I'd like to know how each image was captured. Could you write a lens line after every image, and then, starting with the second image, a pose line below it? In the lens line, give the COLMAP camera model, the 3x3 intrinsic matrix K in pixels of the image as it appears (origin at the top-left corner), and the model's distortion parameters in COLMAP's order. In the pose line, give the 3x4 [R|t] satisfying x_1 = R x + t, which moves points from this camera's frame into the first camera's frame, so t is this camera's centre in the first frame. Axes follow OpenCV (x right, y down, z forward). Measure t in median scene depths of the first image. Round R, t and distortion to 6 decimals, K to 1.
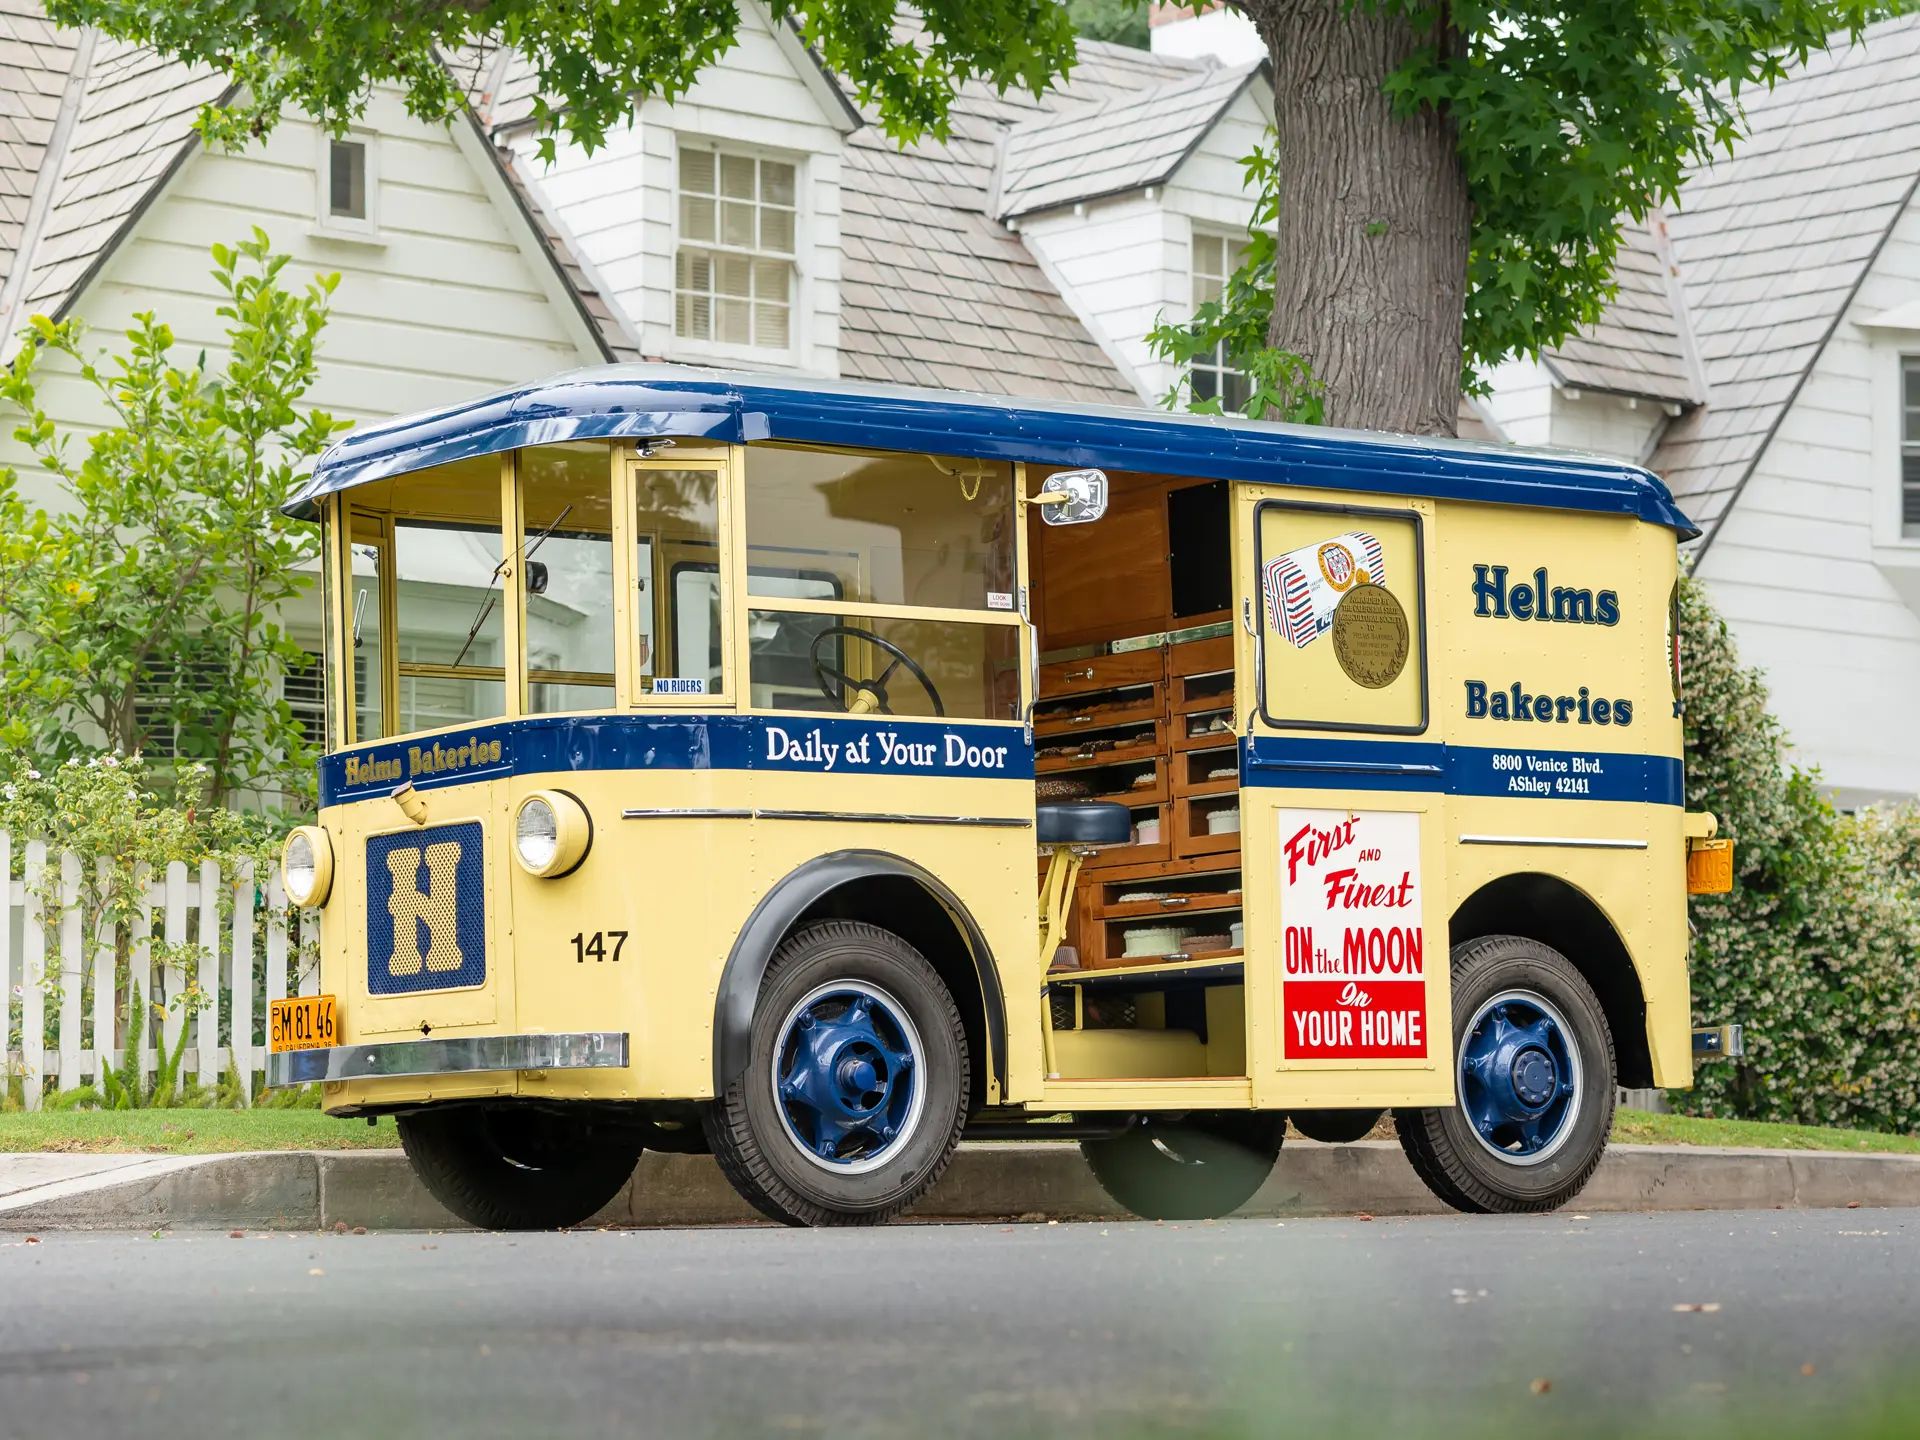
lens RADIAL K [[5530.3, 0, 963.8], [0, 5530.3, 720.5], [0, 0, 1]] dist [-0.308906, 0.000000]
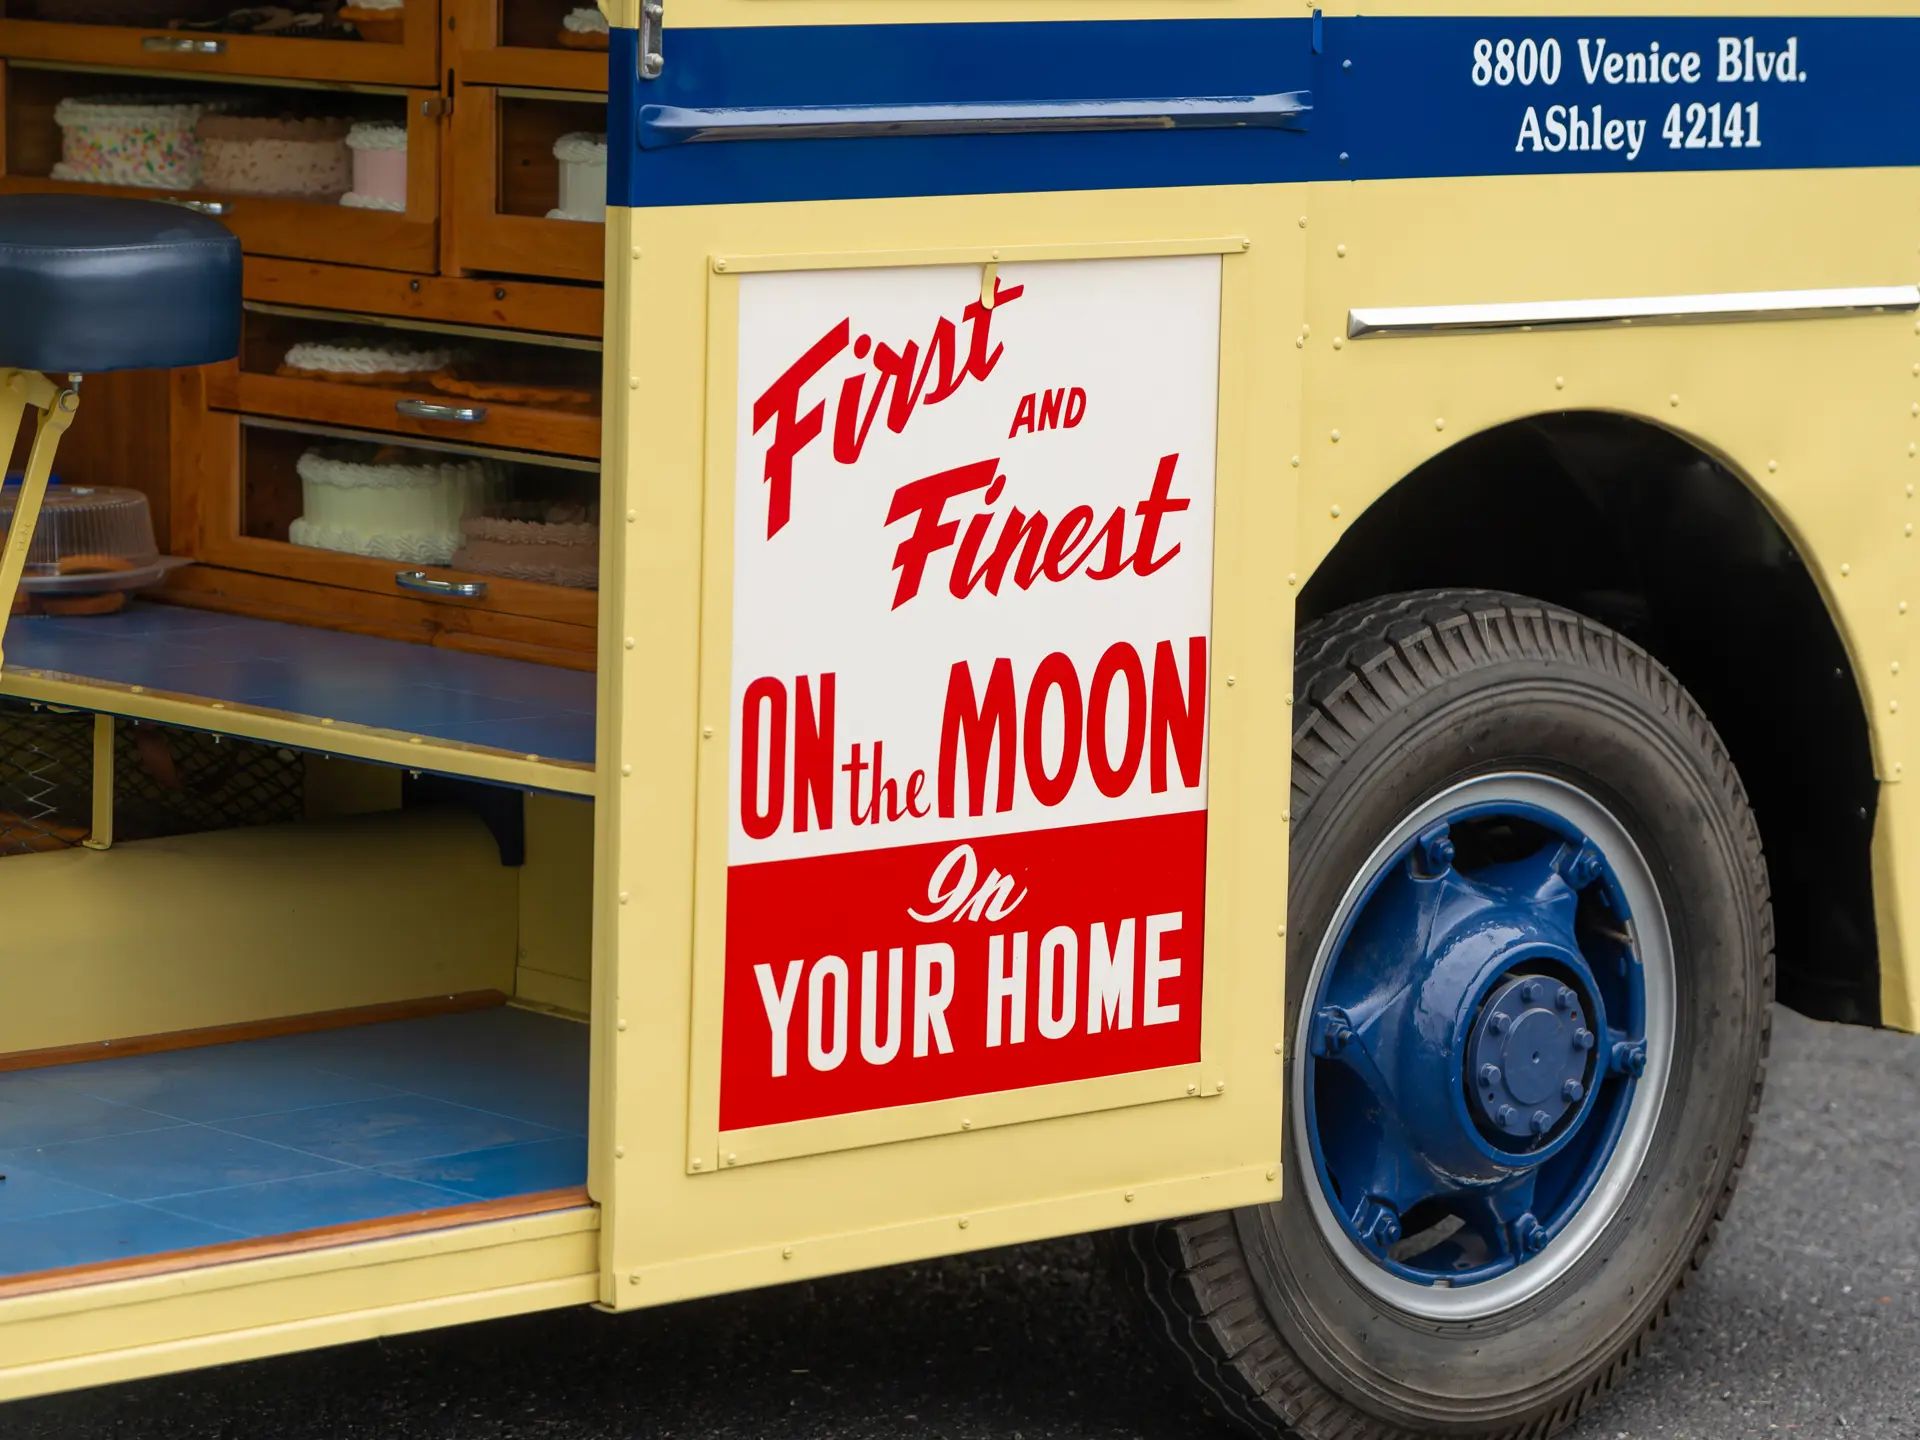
lens RADIAL K [[6783.9, 0, 951.8], [0, 6783.9, 718.3], [0, 0, 1]] dist [-0.084968, 0.000000]
pose [[0.997338, 0.043183, 0.058752, 0.047394], [-0.055283, 0.973221, 0.223126, -0.040576], [-0.047543, -0.225780, 0.973017, 0.638638]]
